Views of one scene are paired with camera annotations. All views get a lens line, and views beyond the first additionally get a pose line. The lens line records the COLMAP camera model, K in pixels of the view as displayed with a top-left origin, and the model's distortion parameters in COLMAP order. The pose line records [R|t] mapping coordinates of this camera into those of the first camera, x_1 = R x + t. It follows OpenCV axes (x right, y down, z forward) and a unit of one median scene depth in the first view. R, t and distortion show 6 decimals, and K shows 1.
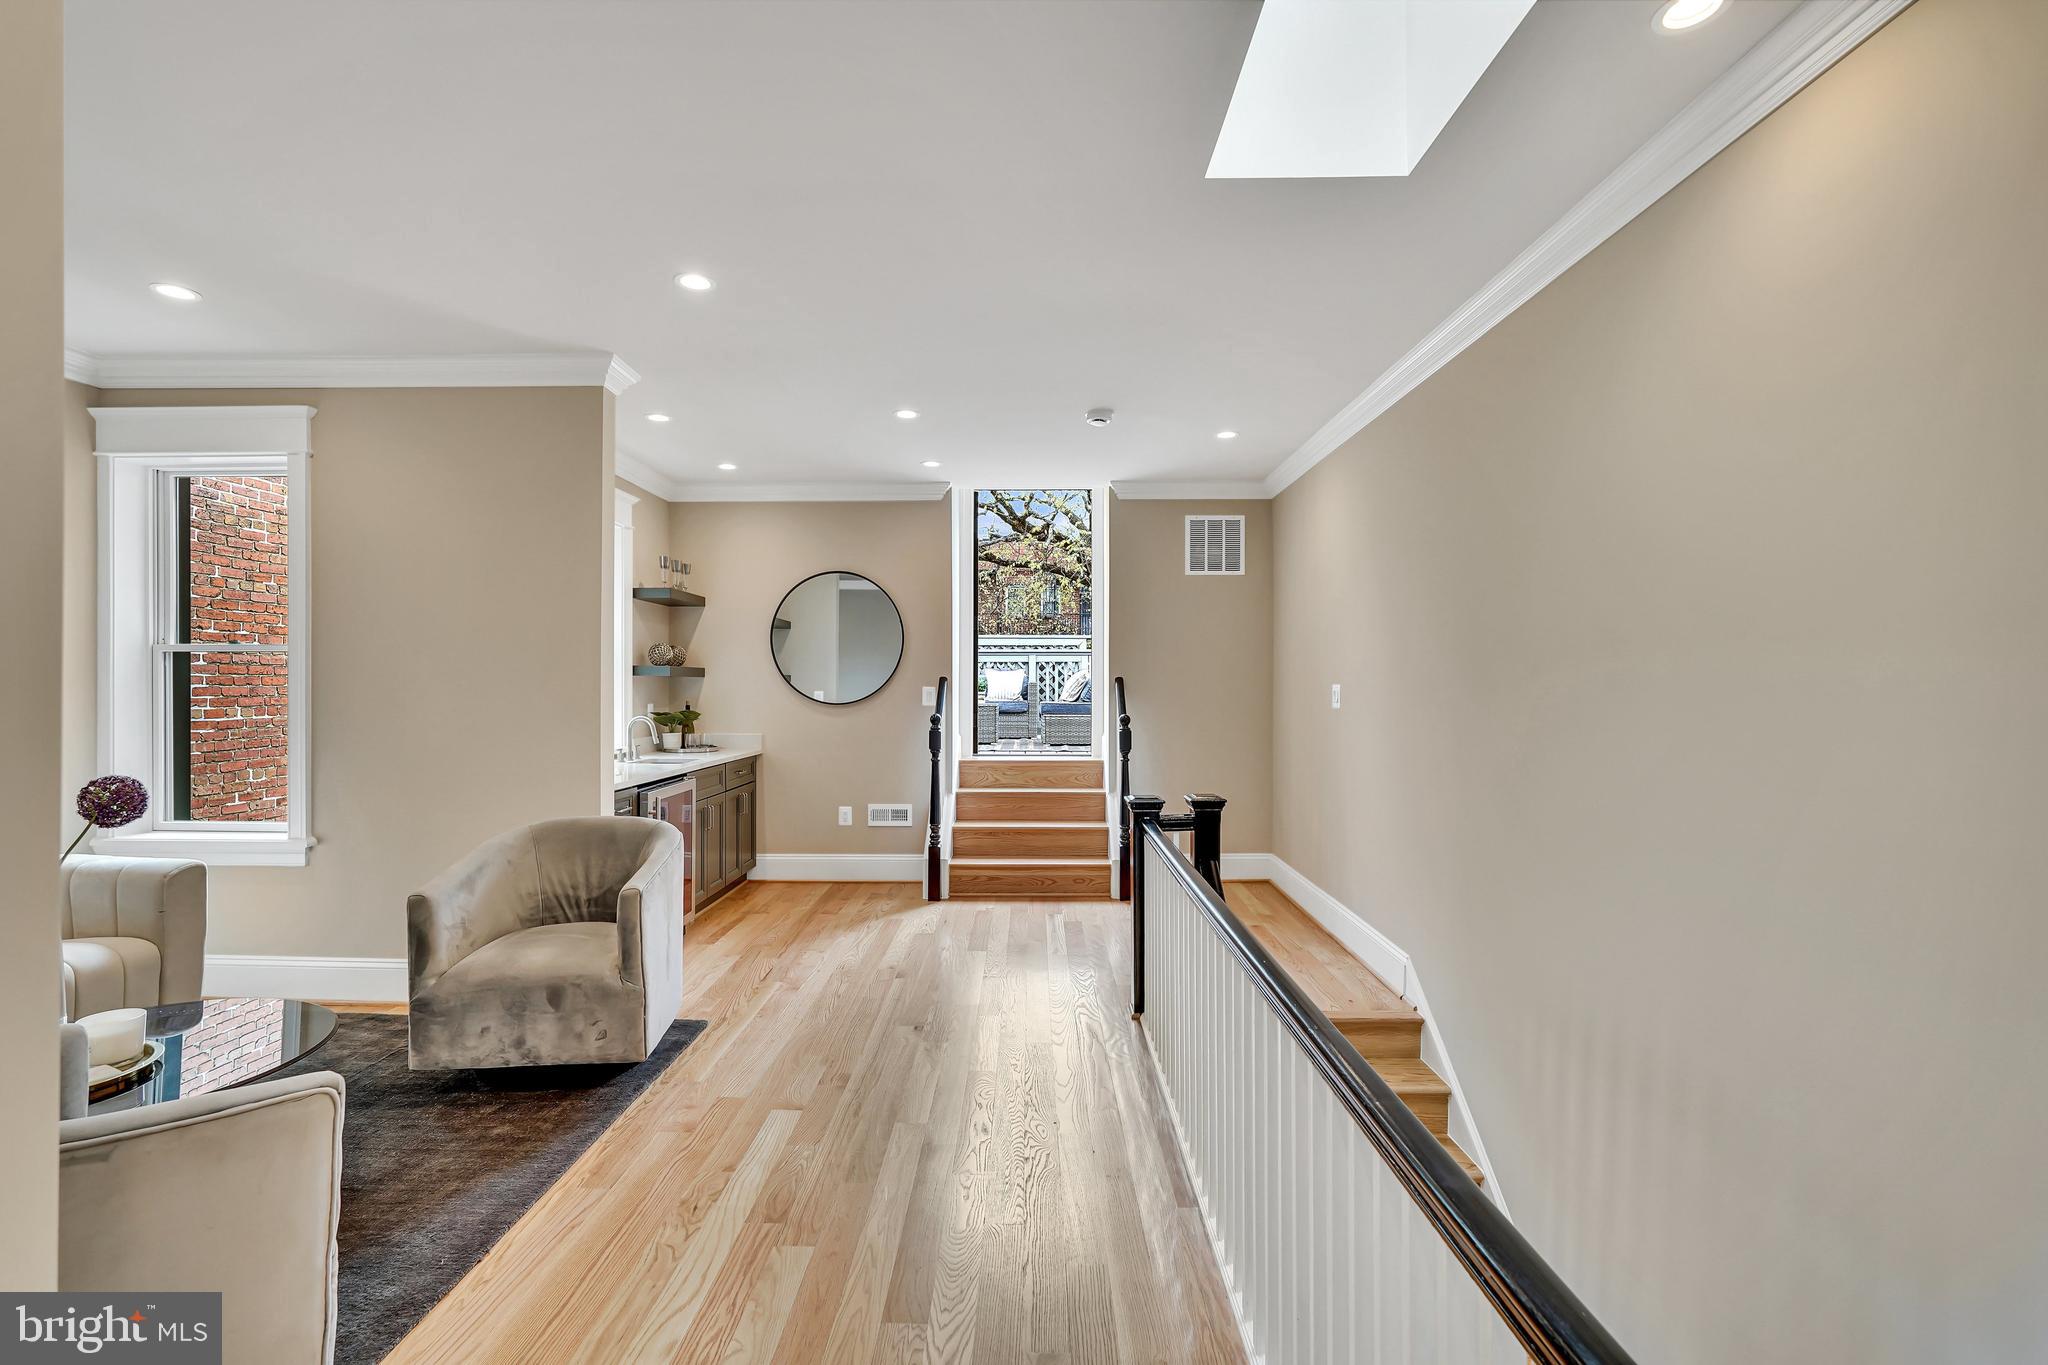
lens RADIAL K [[914.4, 0, 1006.8], [0, 914.4, 678.4], [0, 0, 1]] dist [-0.012418, 0.007202]
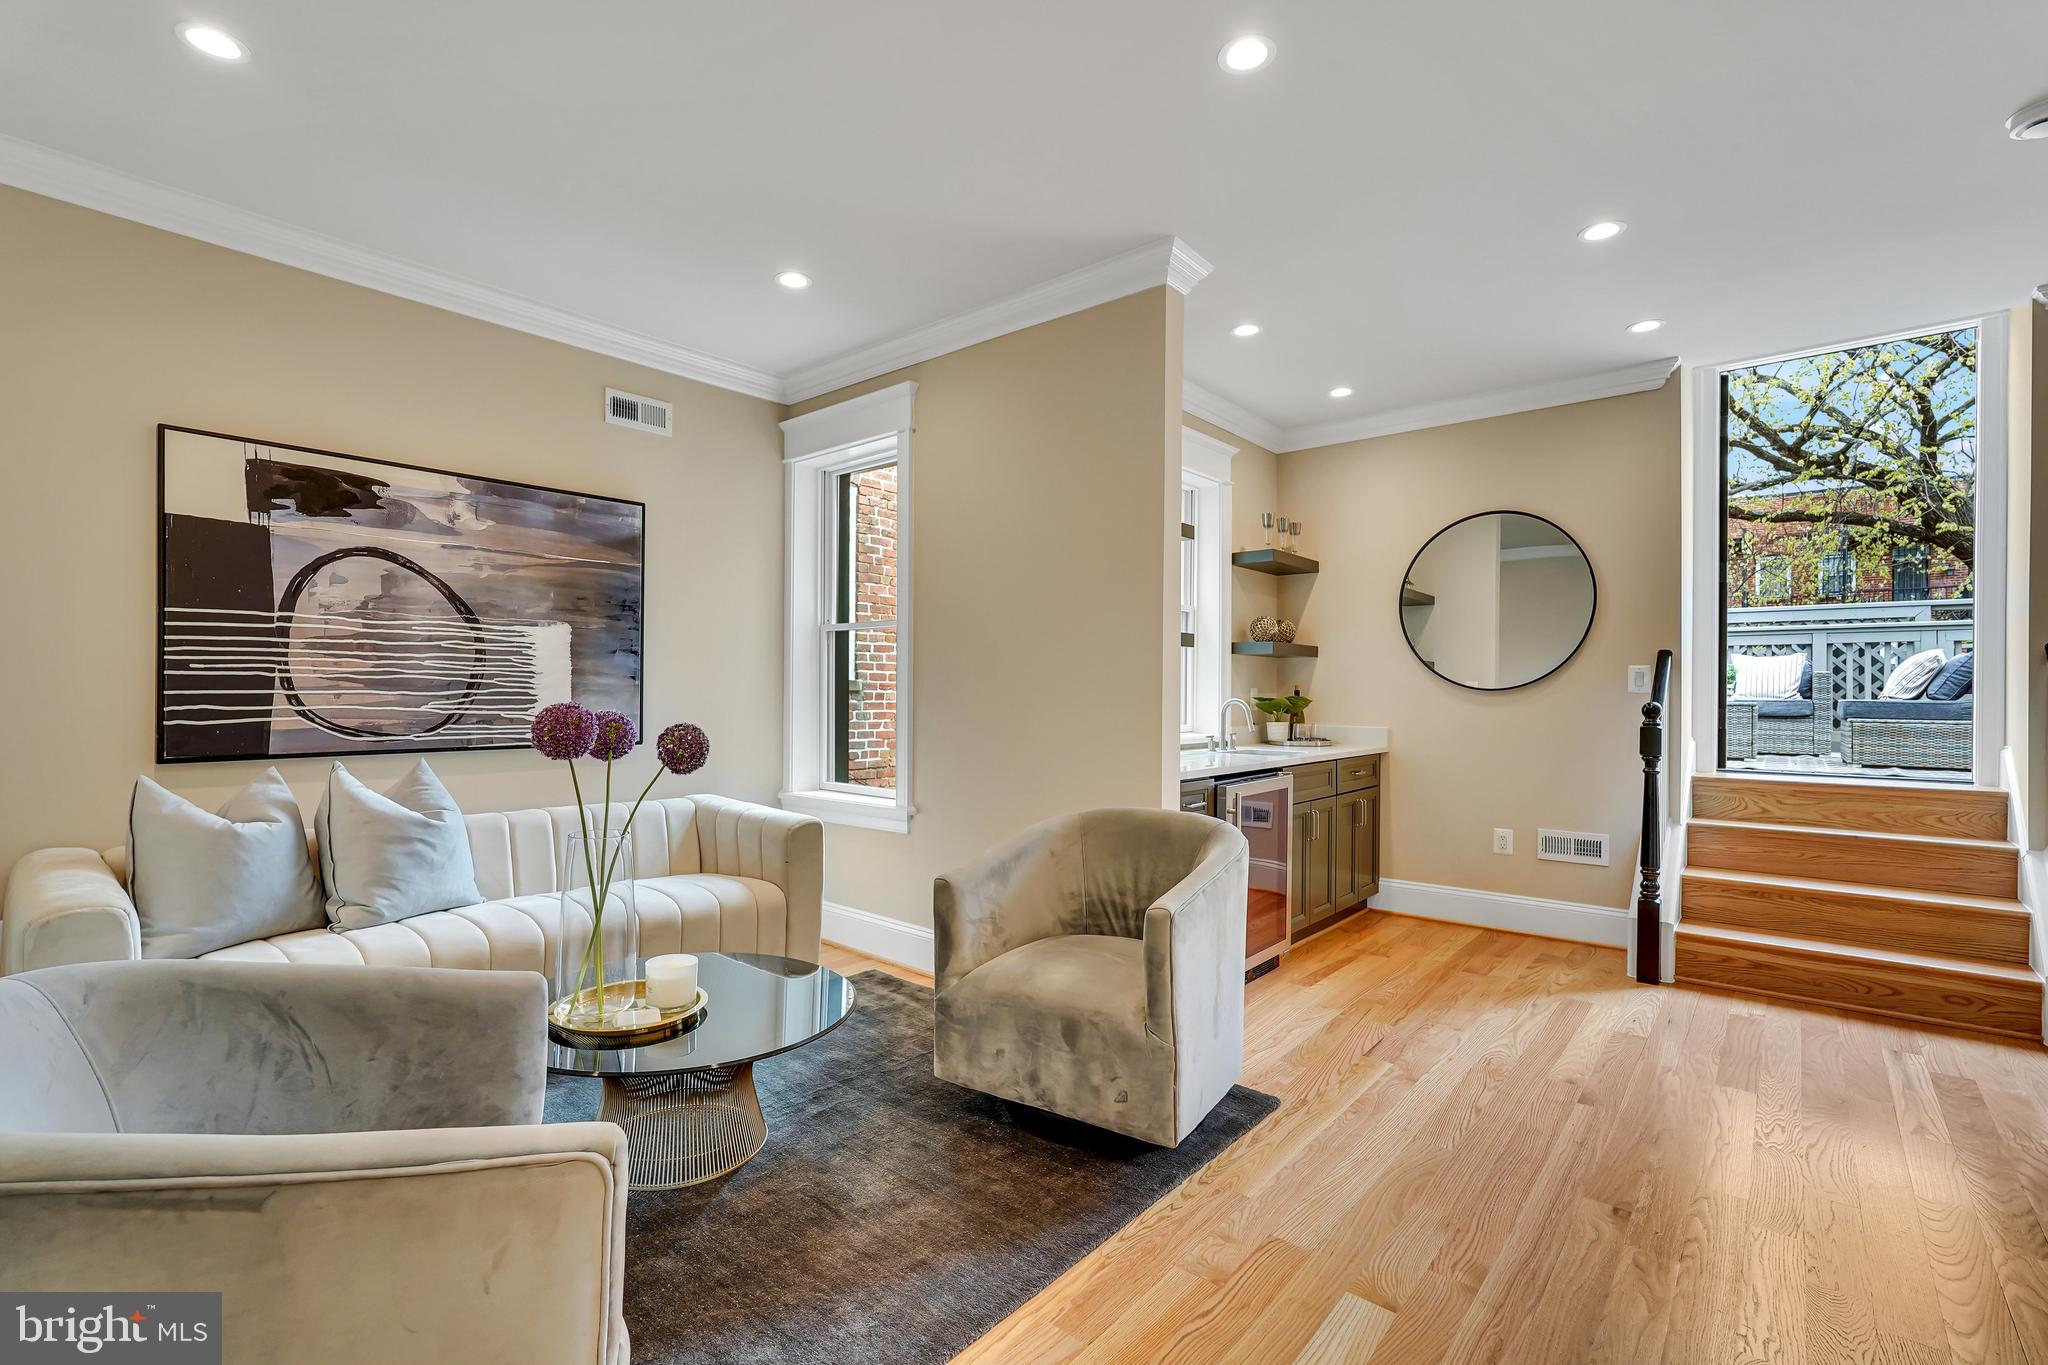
lens RADIAL K [[914.4, 0, 1012.2], [0, 914.4, 691.2], [0, 0, 1]] dist [-0.012418, 0.007202]
pose [[0.775629, 0.005915, -0.631162, -0.027242], [-0.002074, 0.999975, 0.006822, 0.034476], [0.631186, -0.003982, 0.775621, 0.243486]]
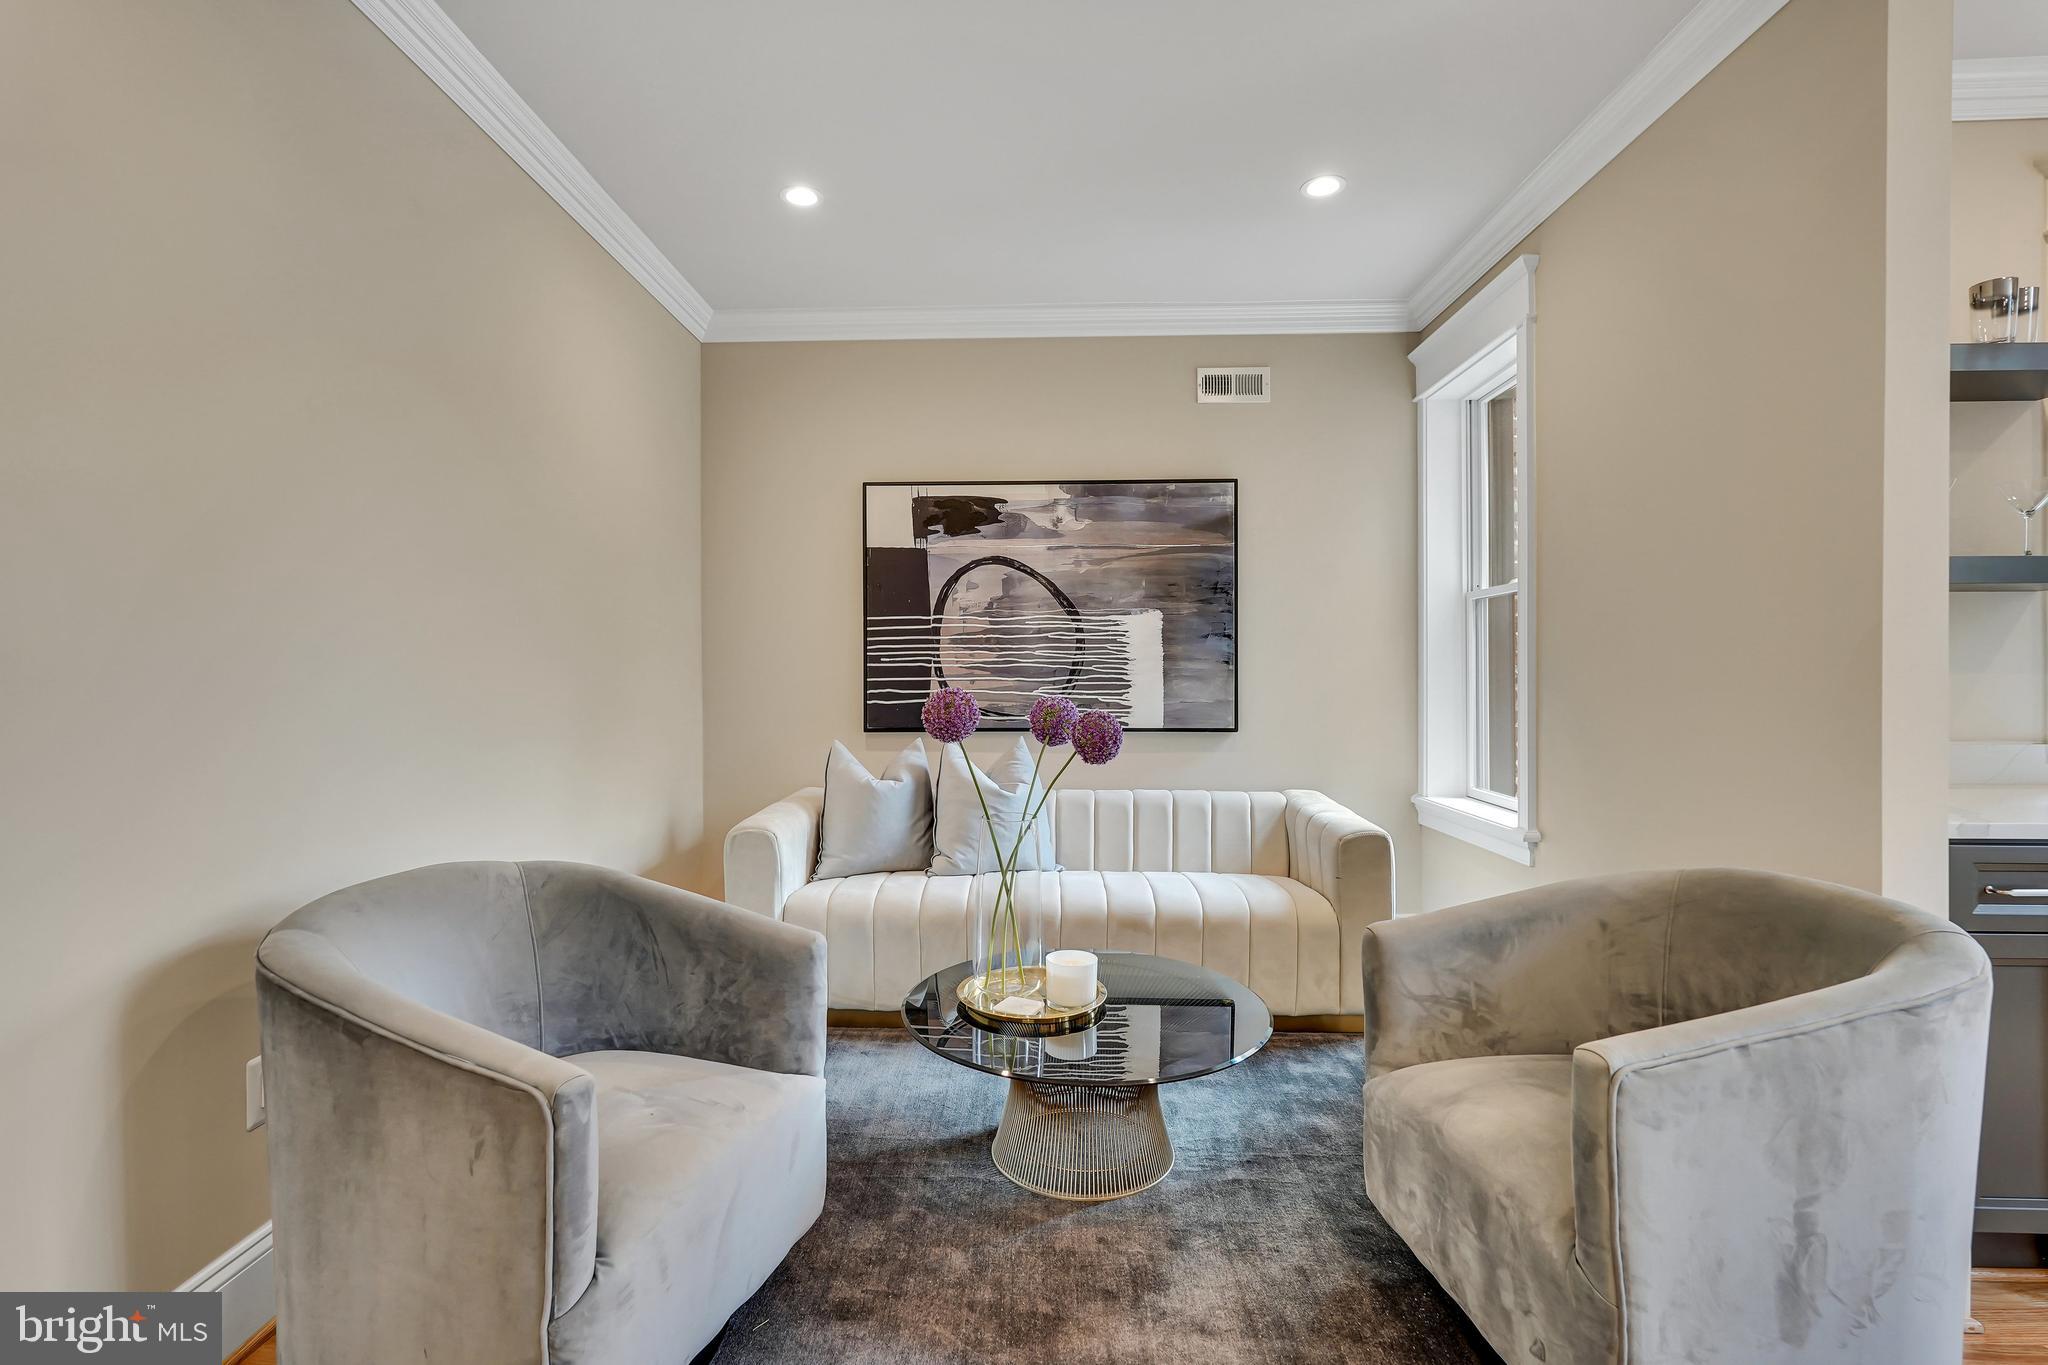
lens RADIAL K [[952.7, 0, 1019.4], [0, 952.7, 677.5], [0, 0, 1]] dist [-0.003918, 0.002311]
pose [[0.003646, 0.005003, -0.999981, 0.017606], [0.010903, 0.999928, 0.005042, 0.035929], [0.999934, -0.010922, 0.003591, 0.504802]]
